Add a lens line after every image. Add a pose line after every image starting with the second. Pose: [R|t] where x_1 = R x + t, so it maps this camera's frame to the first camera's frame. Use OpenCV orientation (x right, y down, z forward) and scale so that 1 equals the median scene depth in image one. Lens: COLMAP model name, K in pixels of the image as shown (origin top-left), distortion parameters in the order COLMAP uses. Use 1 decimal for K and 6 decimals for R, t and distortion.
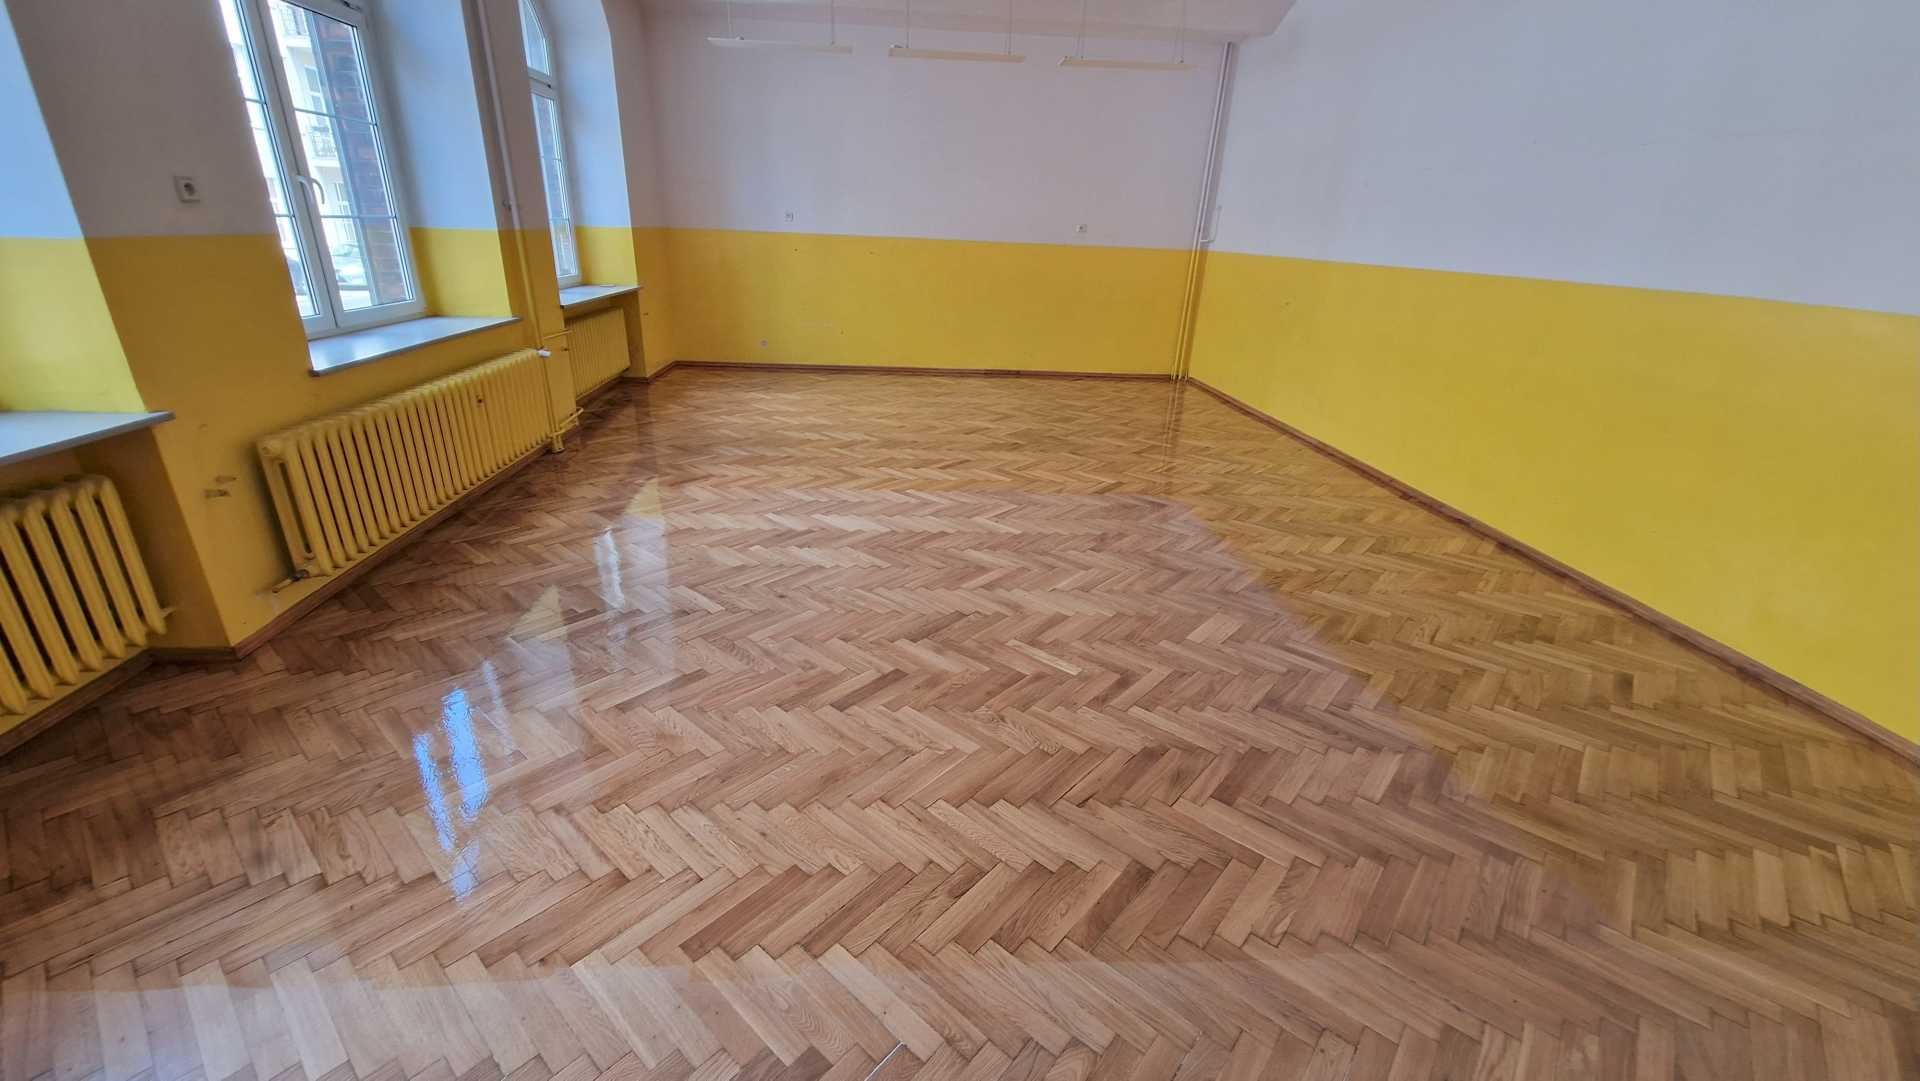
lens RADIAL K [[775.9, 0, 939.8], [0, 775.9, 548.5], [0, 0, 1]] dist [0.007478, -0.005277]
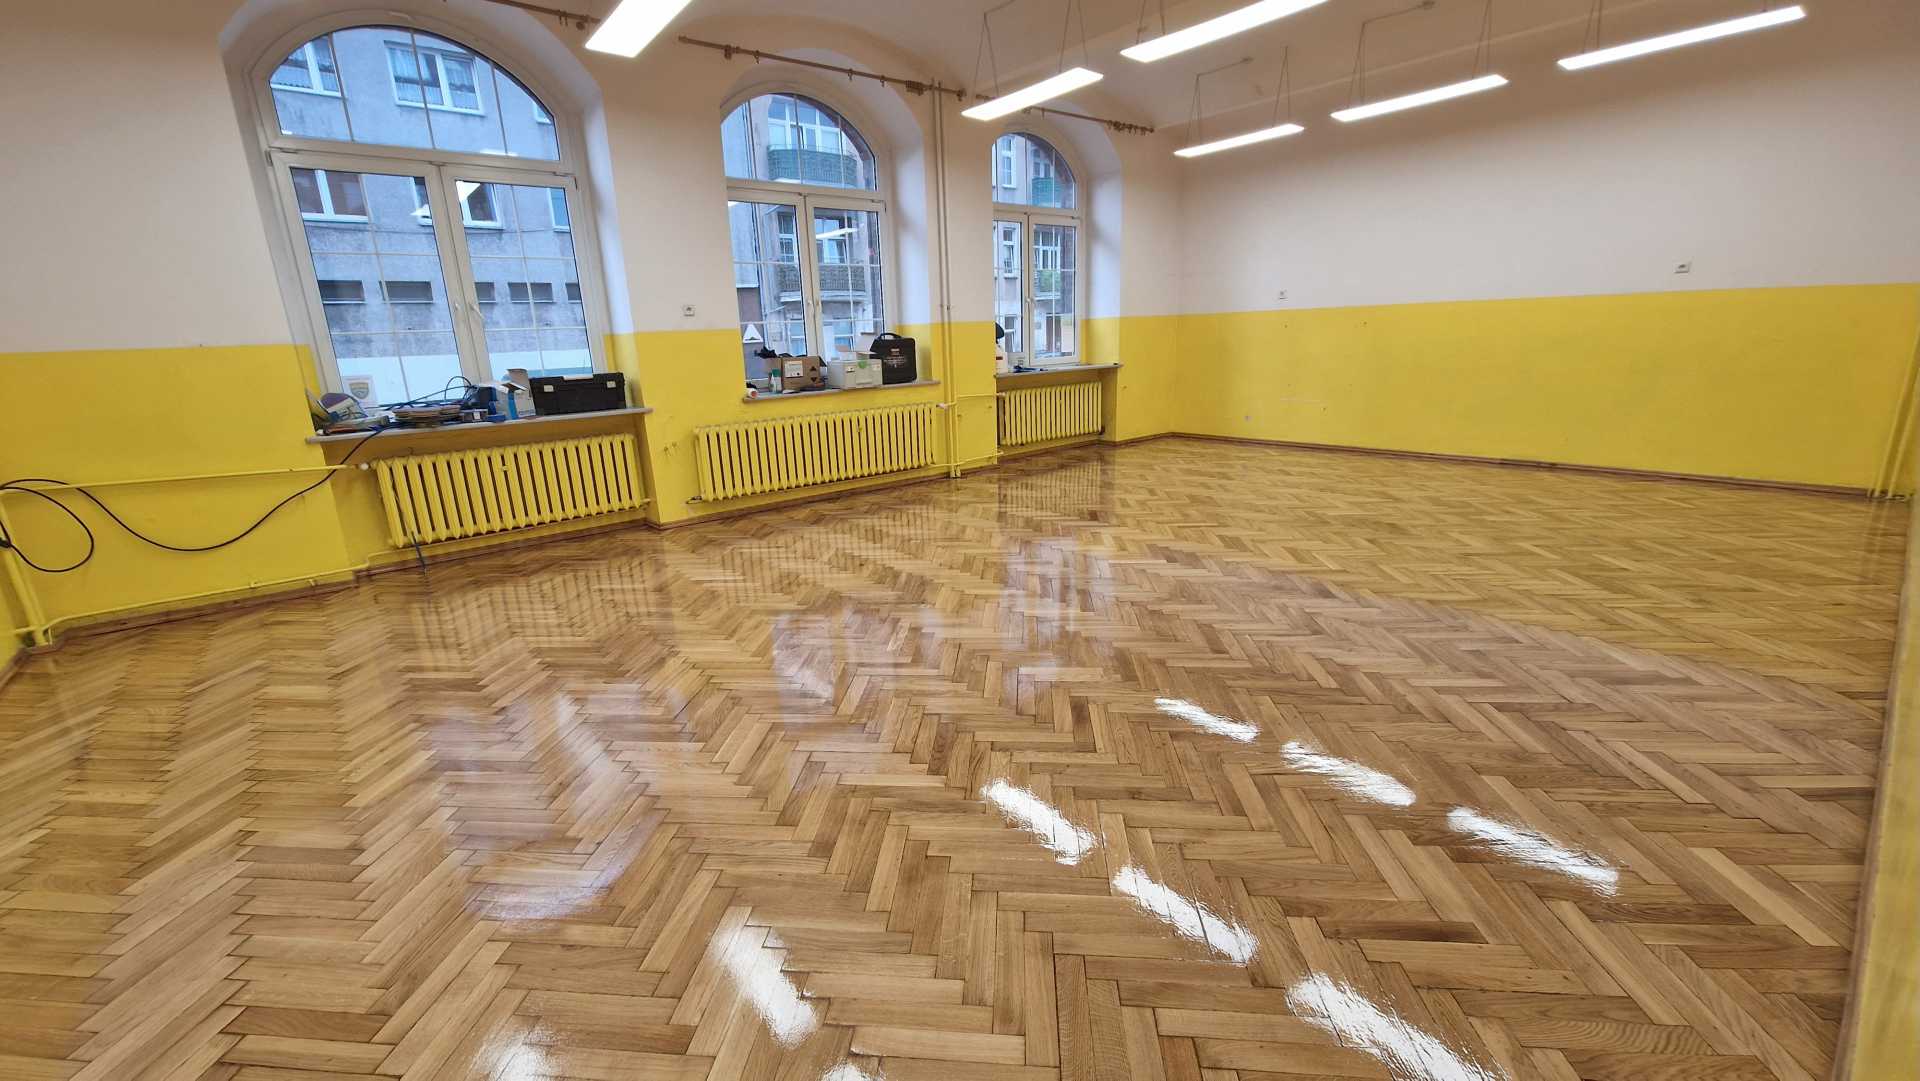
lens RADIAL K [[775.9, 0, 939.8], [0, 775.9, 548.5], [0, 0, 1]] dist [0.007478, -0.005277]
pose [[0.577121, 0.157968, -0.801235, 0.792167], [-0.254978, 0.966922, 0.006976, -0.008528], [0.775833, 0.200272, 0.598309, 0.239326]]
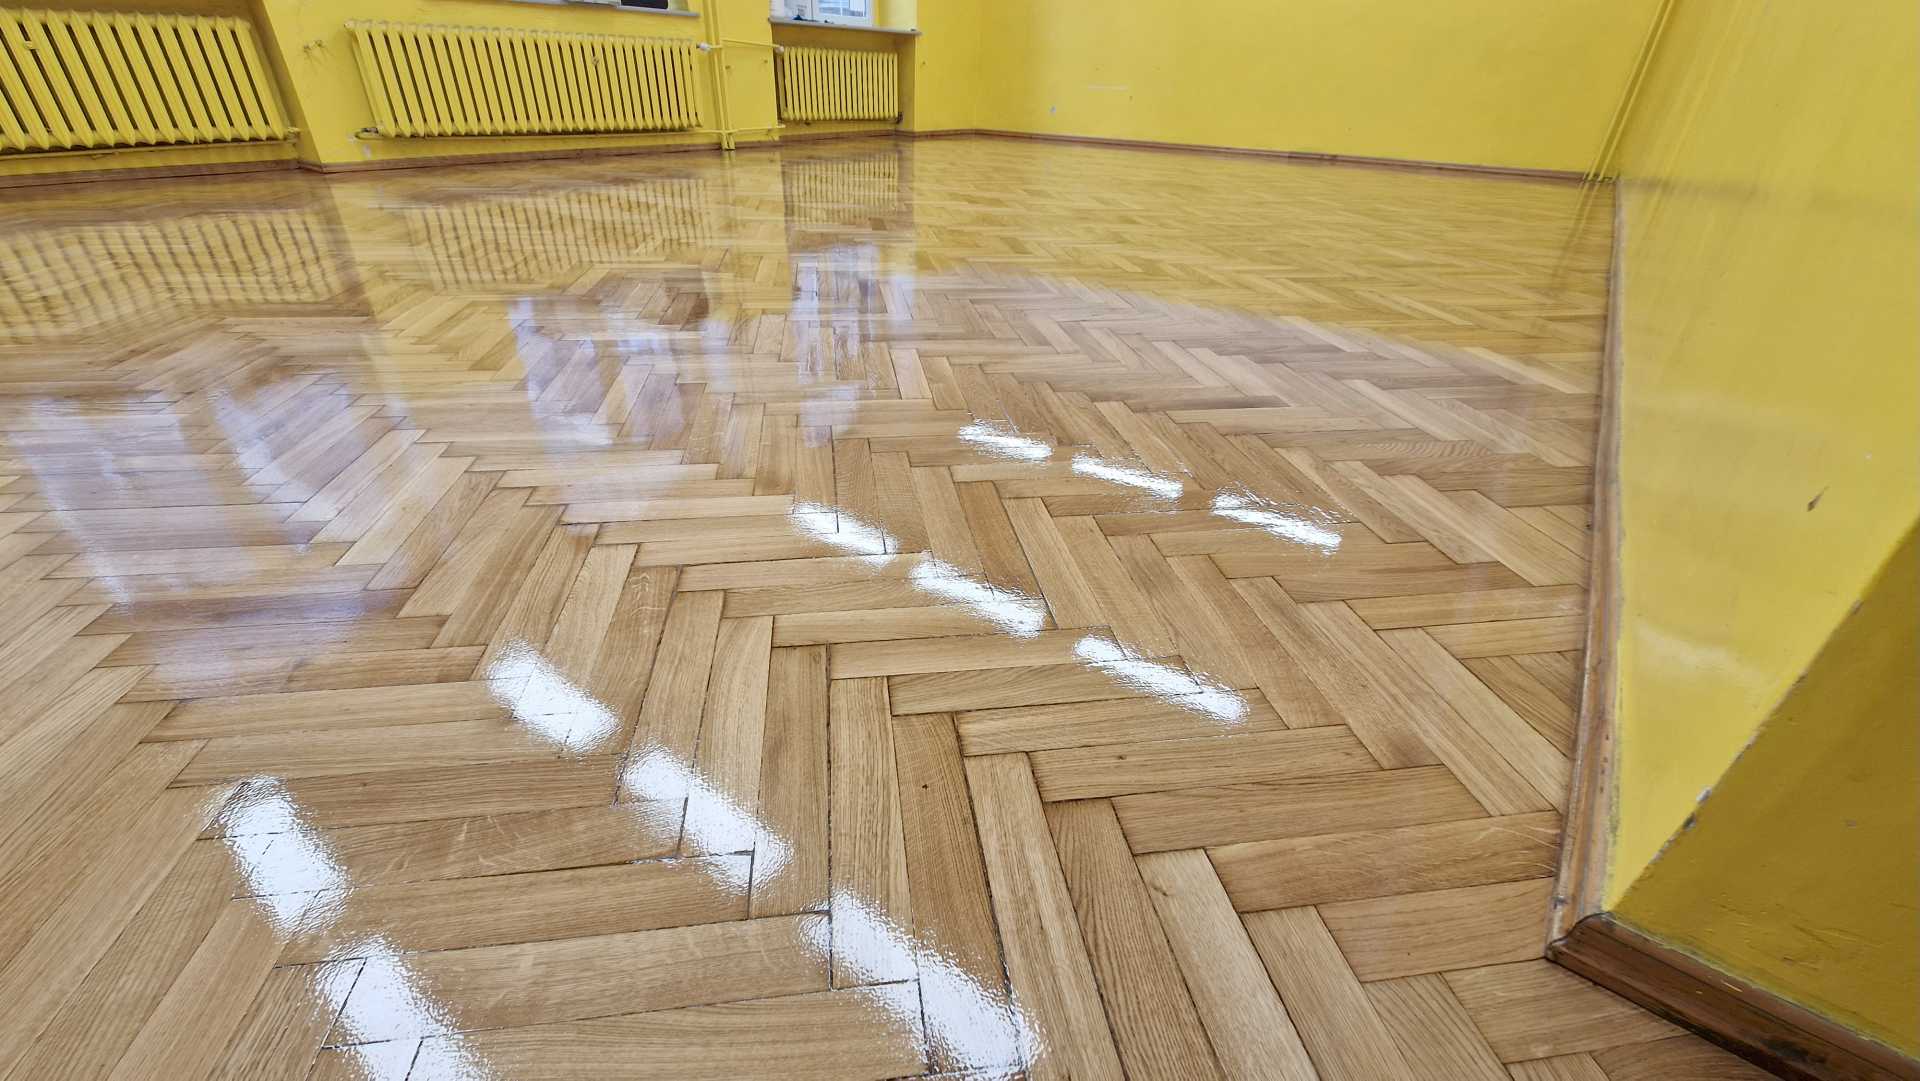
lens RADIAL K [[775.9, 0, 939.8], [0, 775.9, 548.5], [0, 0, 1]] dist [0.007478, -0.005277]
pose [[0.757070, 0.323388, -0.567684, 0.774023], [-0.246409, 0.946069, 0.210326, 0.148941], [0.605085, -0.019349, 0.795926, 0.333871]]
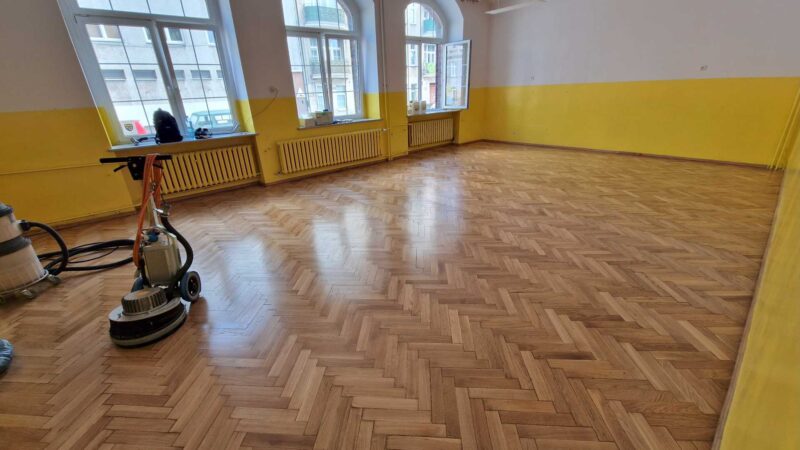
lens RADIAL K [[323.3, 0, 391.6], [0, 323.3, 228.3], [0, 0, 1]] dist [0.007478, -0.005277]
pose [[0.596264, 0.254179, -0.761486, 0.788012], [-0.246278, 0.960730, 0.127843, -0.038497], [0.764078, 0.111309, 0.635448, 0.234630]]
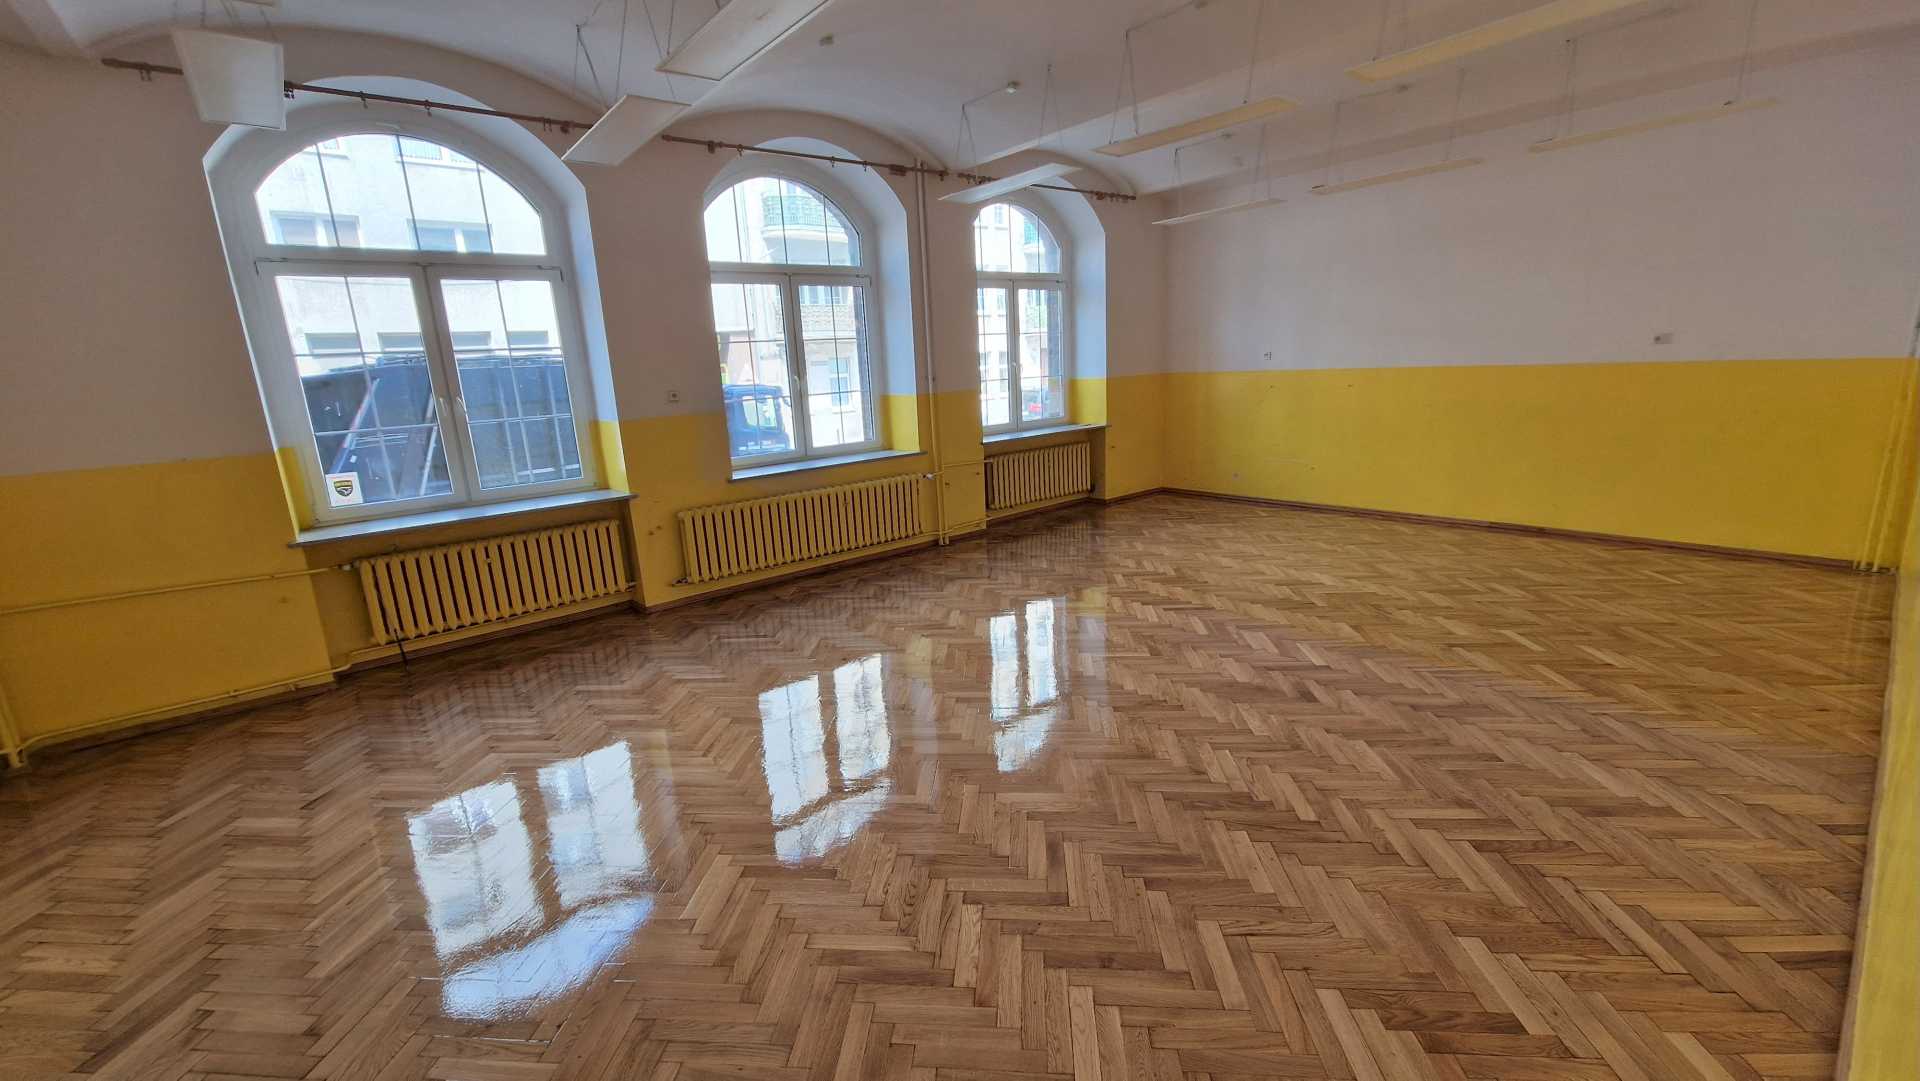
lens RADIAL K [[775.9, 0, 939.8], [0, 775.9, 548.5], [0, 0, 1]] dist [0.007478, -0.005277]
pose [[0.578459, 0.124271, -0.806189, 0.792456], [-0.242501, 0.969842, -0.024502, -0.109076], [0.778831, 0.209675, 0.591150, 0.240207]]
